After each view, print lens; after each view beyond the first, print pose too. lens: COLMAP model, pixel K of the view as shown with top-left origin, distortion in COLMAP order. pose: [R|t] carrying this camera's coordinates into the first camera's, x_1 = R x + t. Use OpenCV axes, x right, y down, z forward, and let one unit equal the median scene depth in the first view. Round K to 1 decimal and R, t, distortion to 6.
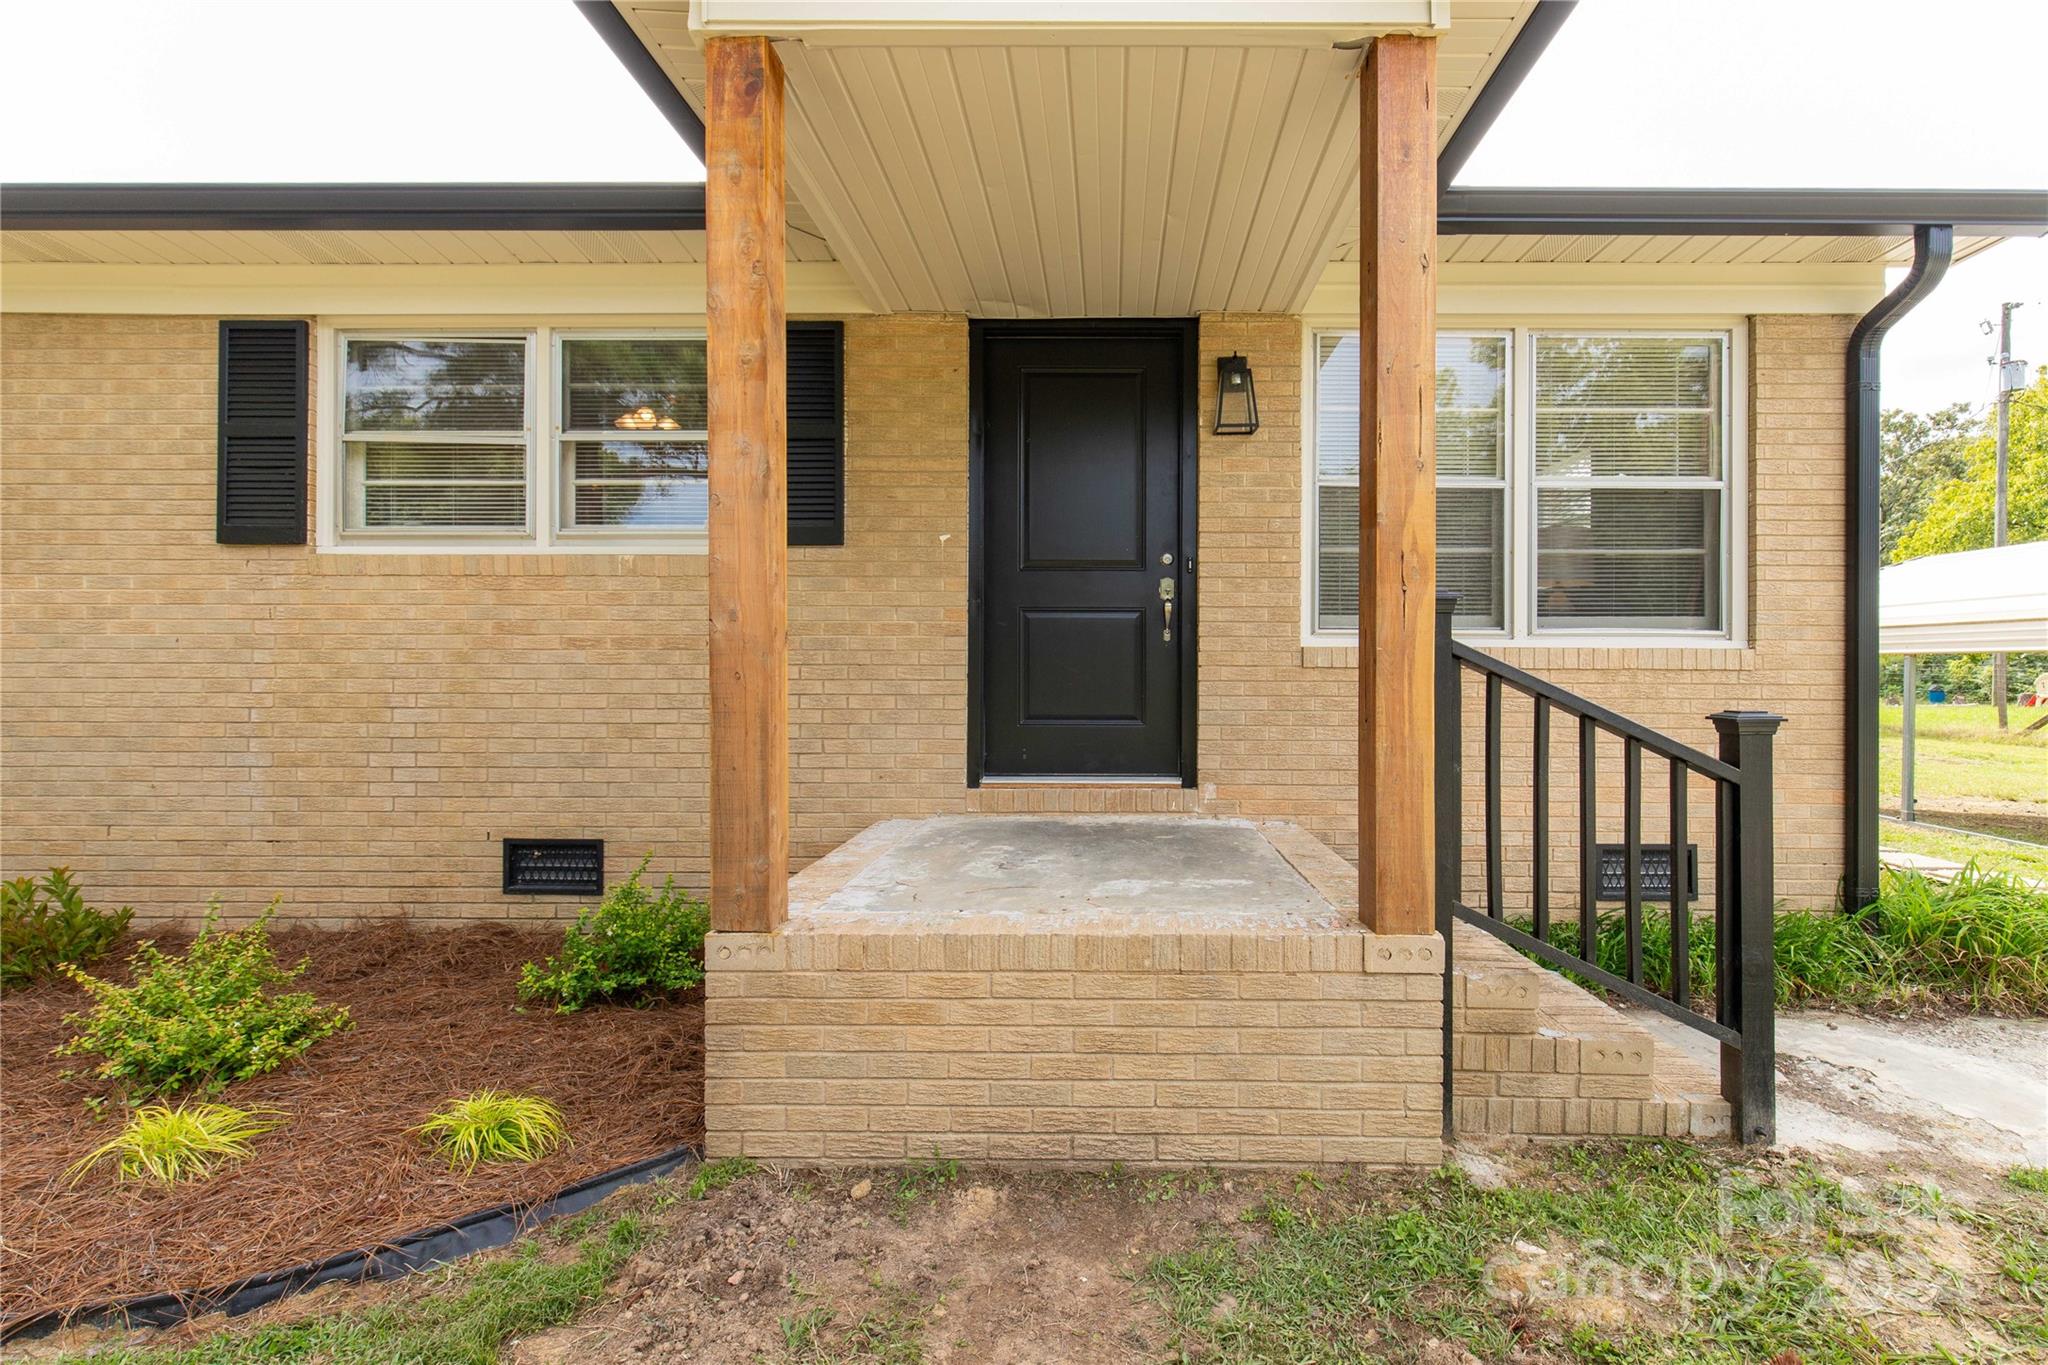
lens RADIAL K [[978.1, 0, 1030.6], [0, 978.1, 661.5], [0, 0, 1]] dist [0.003343, 0.000180]
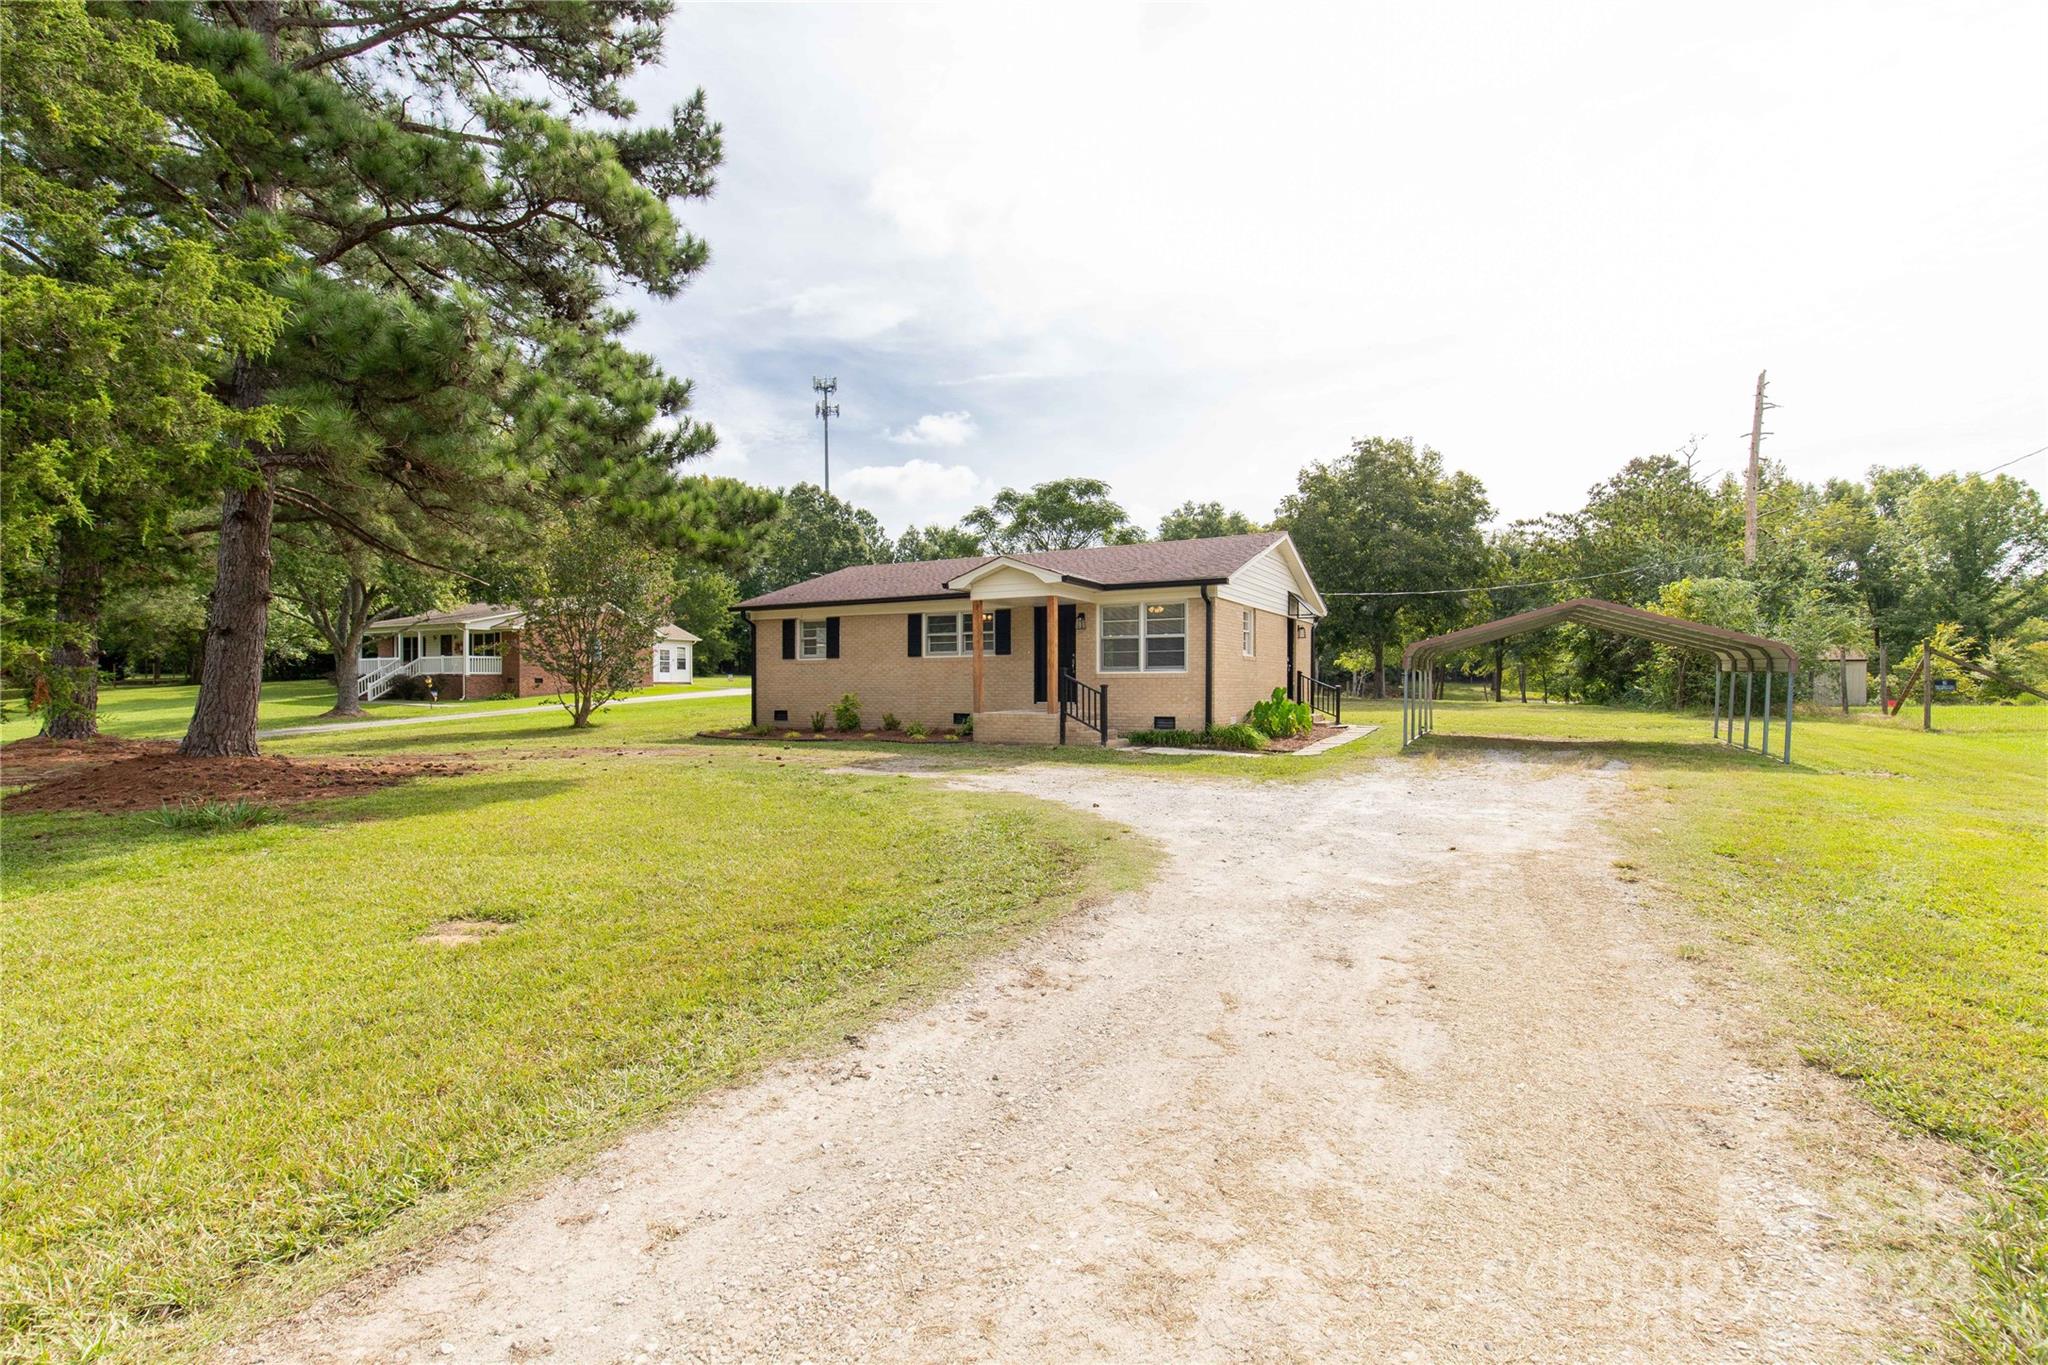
lens RADIAL K [[978.1, 0, 1006.3], [0, 978.1, 684.5], [0, 0, 1]] dist [0.003343, 0.000180]
pose [[0.857459, -0.005257, -0.514526, 2.314062], [0.004801, 0.999986, -0.002216, 0.045698], [0.514531, -0.000570, 0.857472, -3.215512]]
